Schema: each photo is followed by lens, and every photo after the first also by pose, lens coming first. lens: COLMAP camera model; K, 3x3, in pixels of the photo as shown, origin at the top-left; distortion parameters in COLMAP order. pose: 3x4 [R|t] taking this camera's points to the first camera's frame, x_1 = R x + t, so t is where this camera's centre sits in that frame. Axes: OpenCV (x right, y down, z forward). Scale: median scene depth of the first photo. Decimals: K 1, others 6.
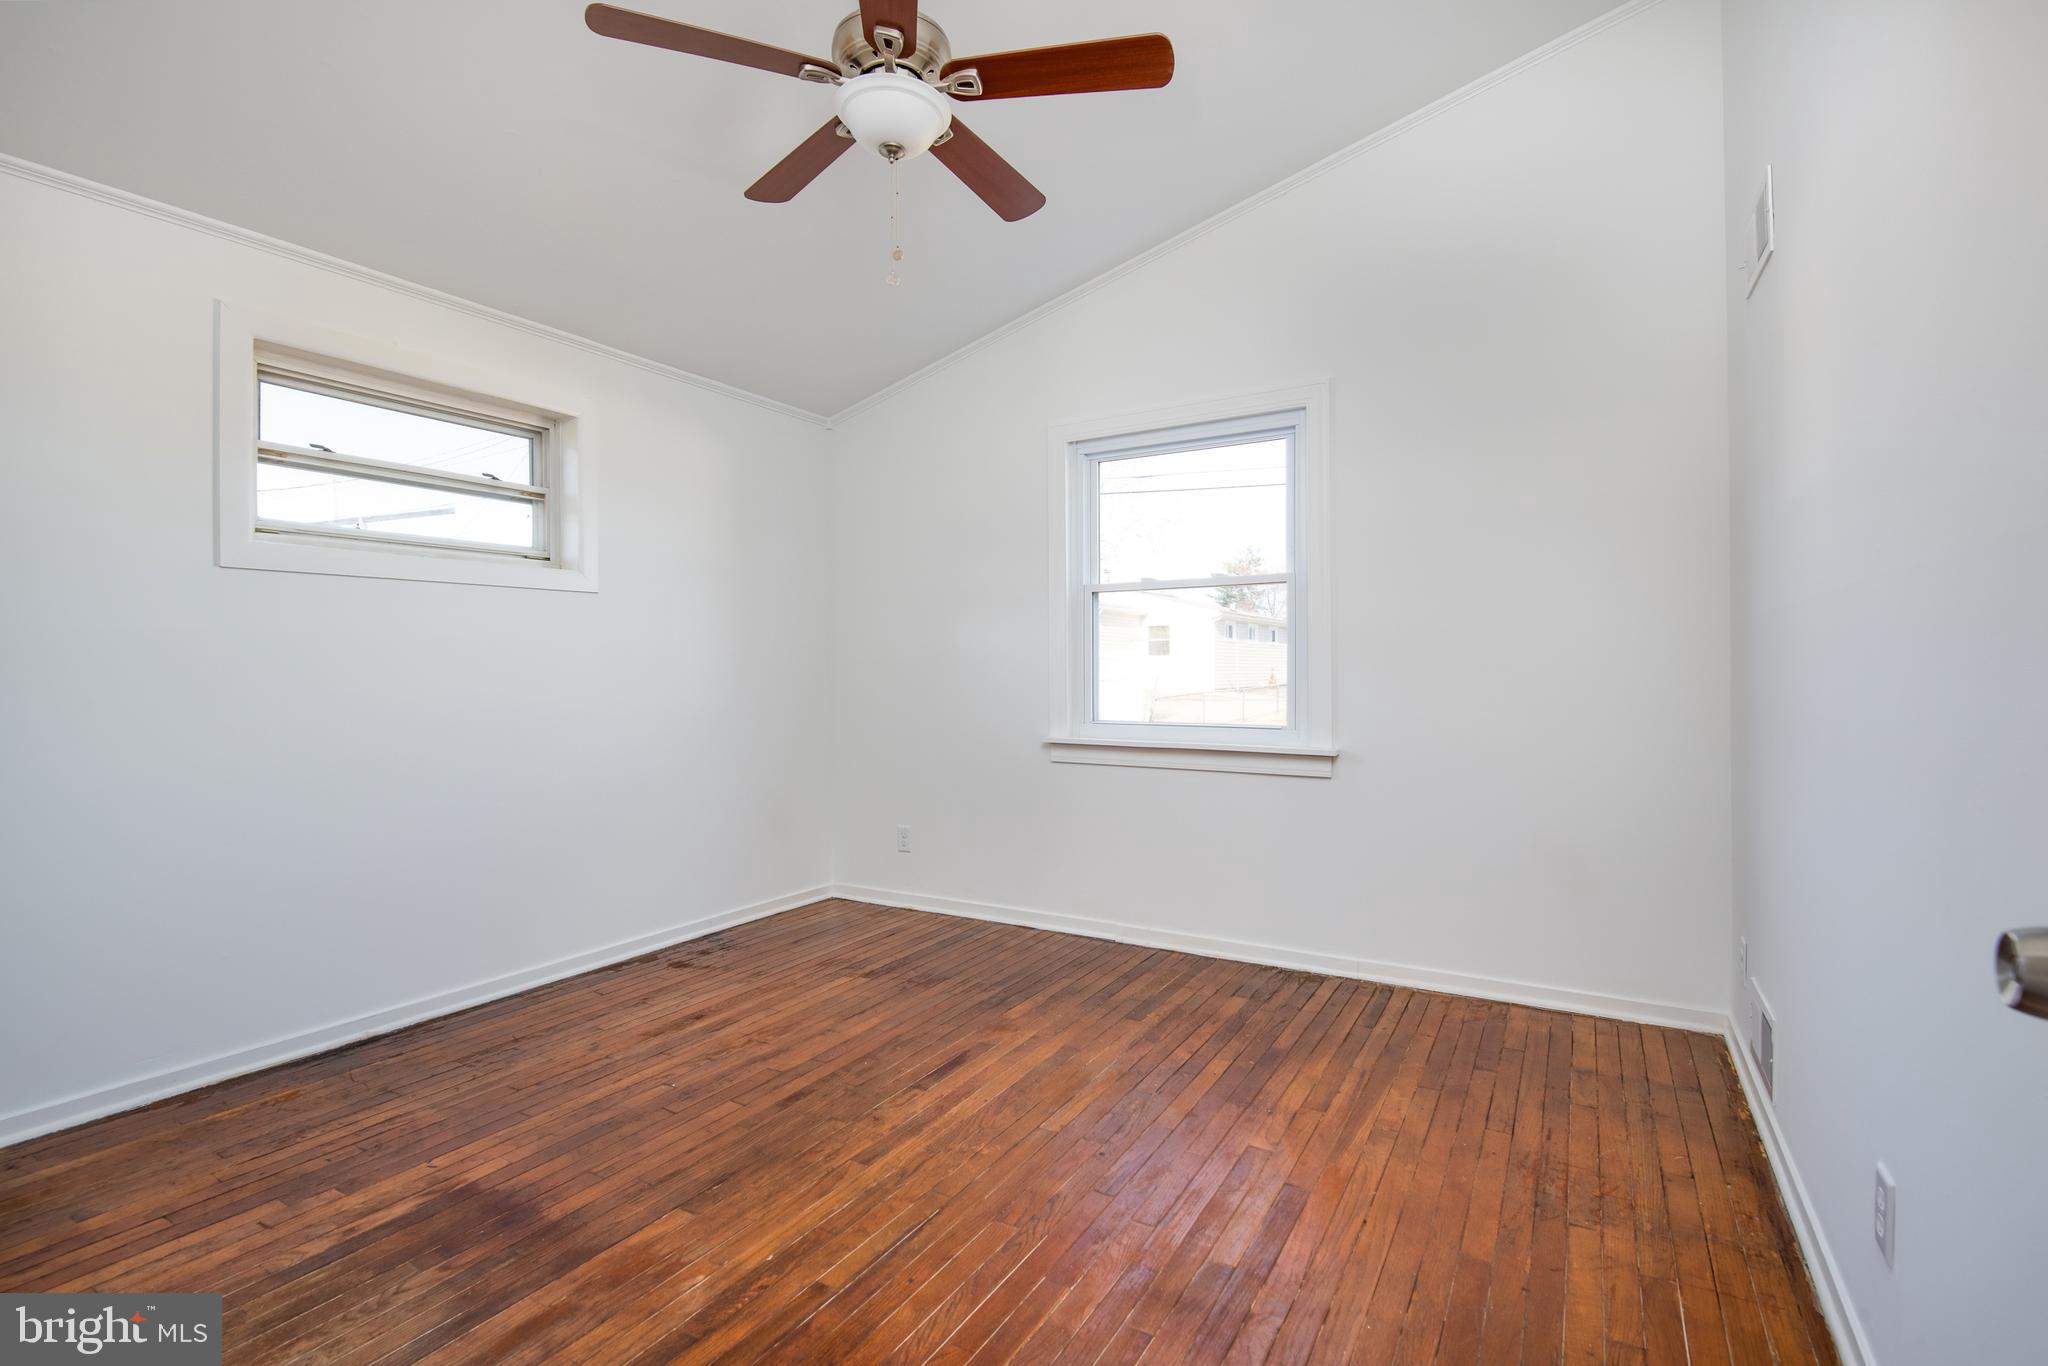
lens RADIAL K [[928.6, 0, 1019.3], [0, 928.6, 670.4], [0, 0, 1]] dist [-0.010100, -0.001066]
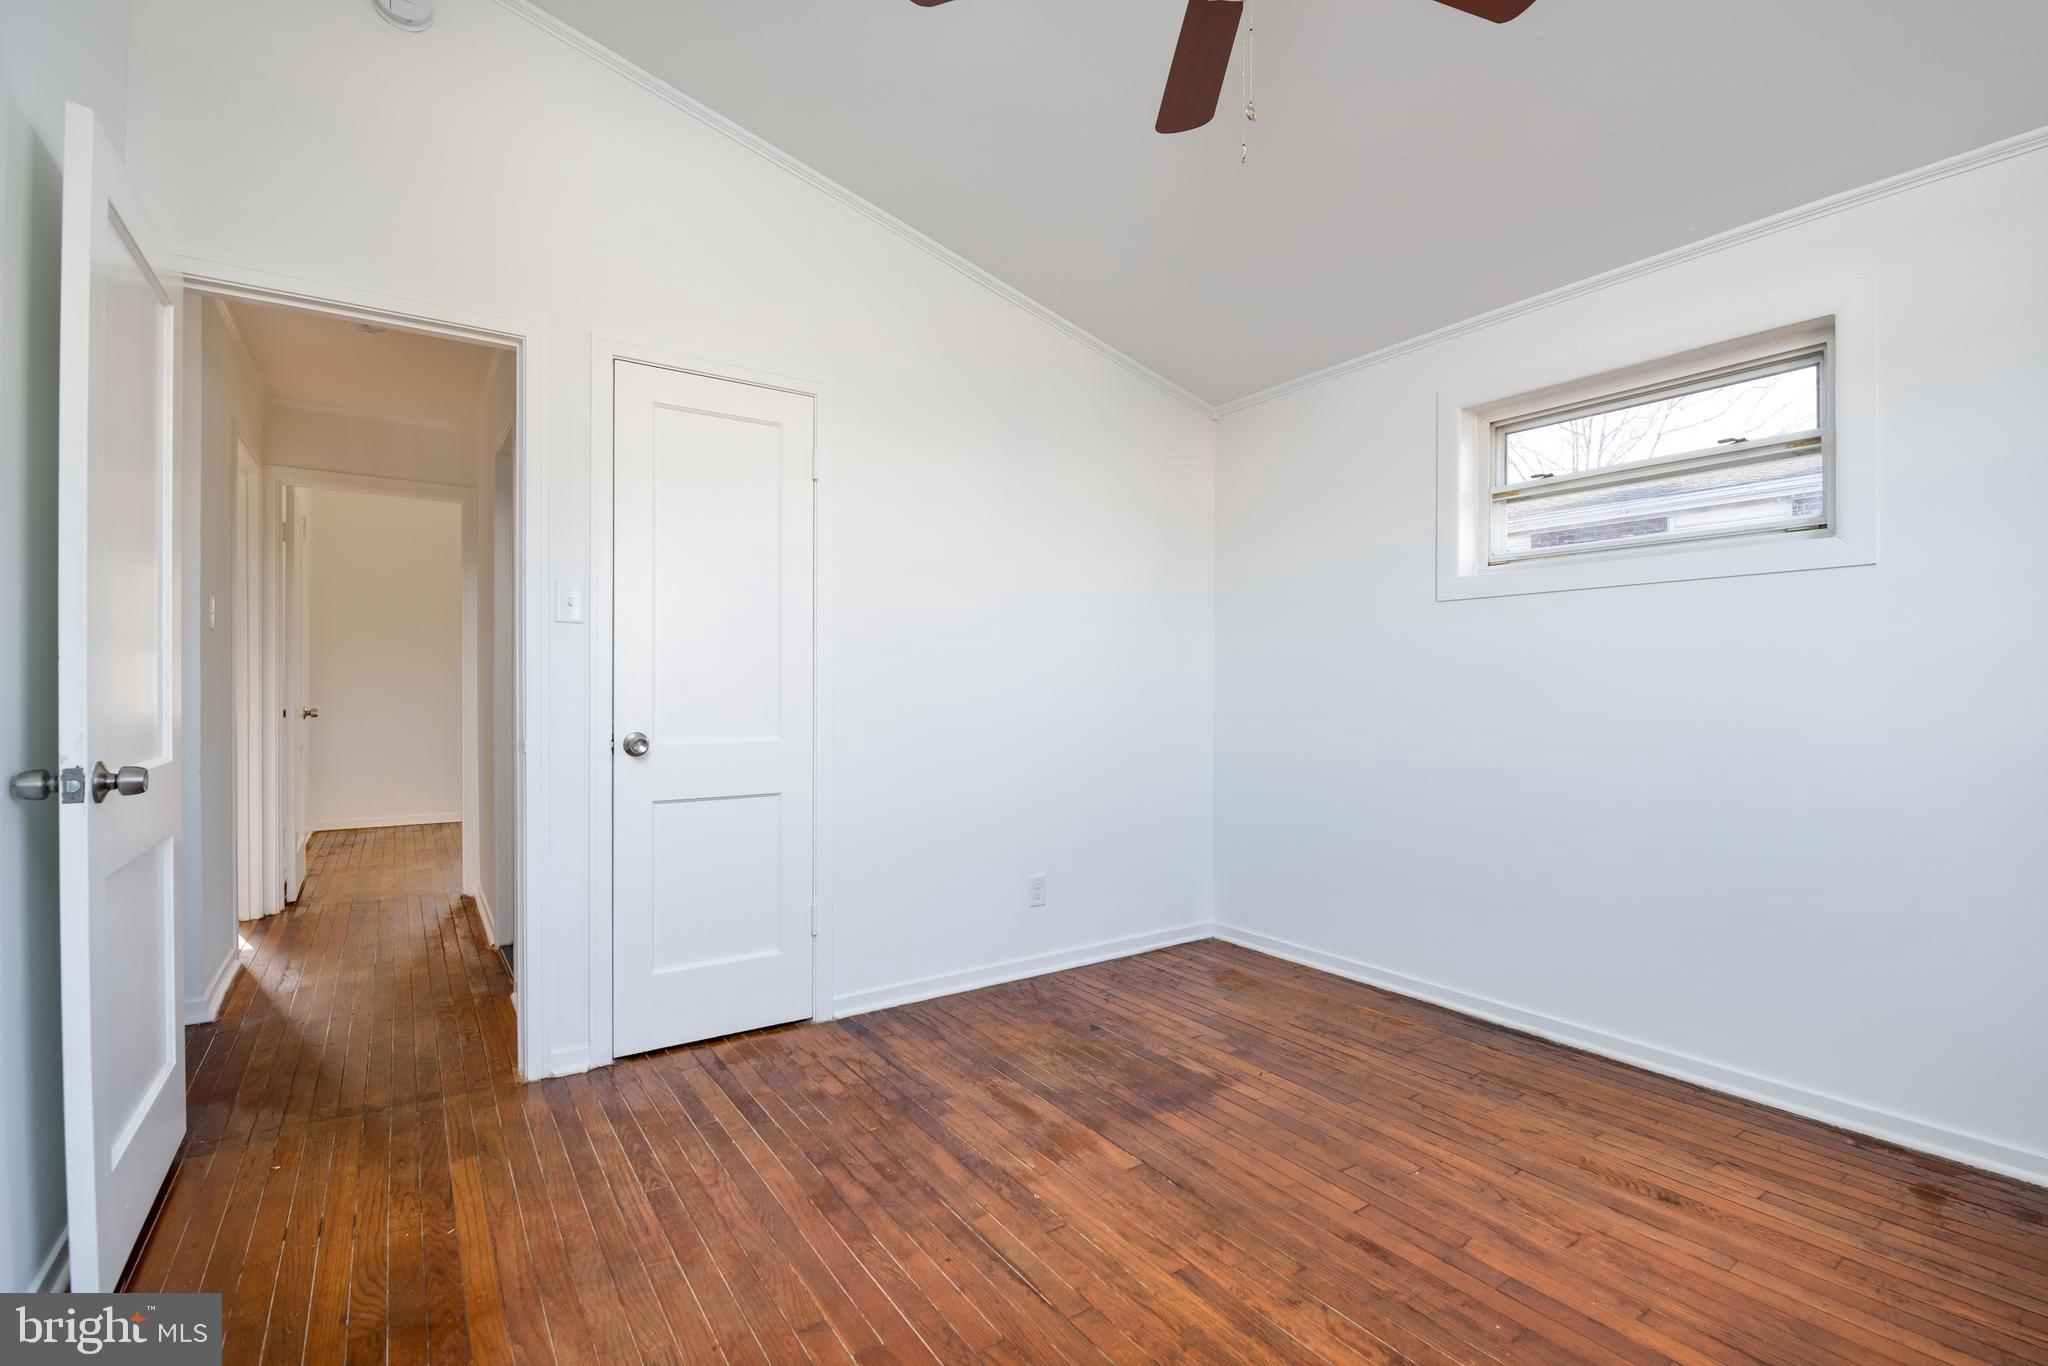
lens RADIAL K [[928.6, 0, 1019.1], [0, 928.6, 669.6], [0, 0, 1]] dist [-0.010100, -0.001066]
pose [[-0.424218, -0.012637, -0.905472, 0.562883], [0.002522, 0.999882, -0.015136, 0.000528], [0.905557, -0.008705, -0.424136, 1.054944]]
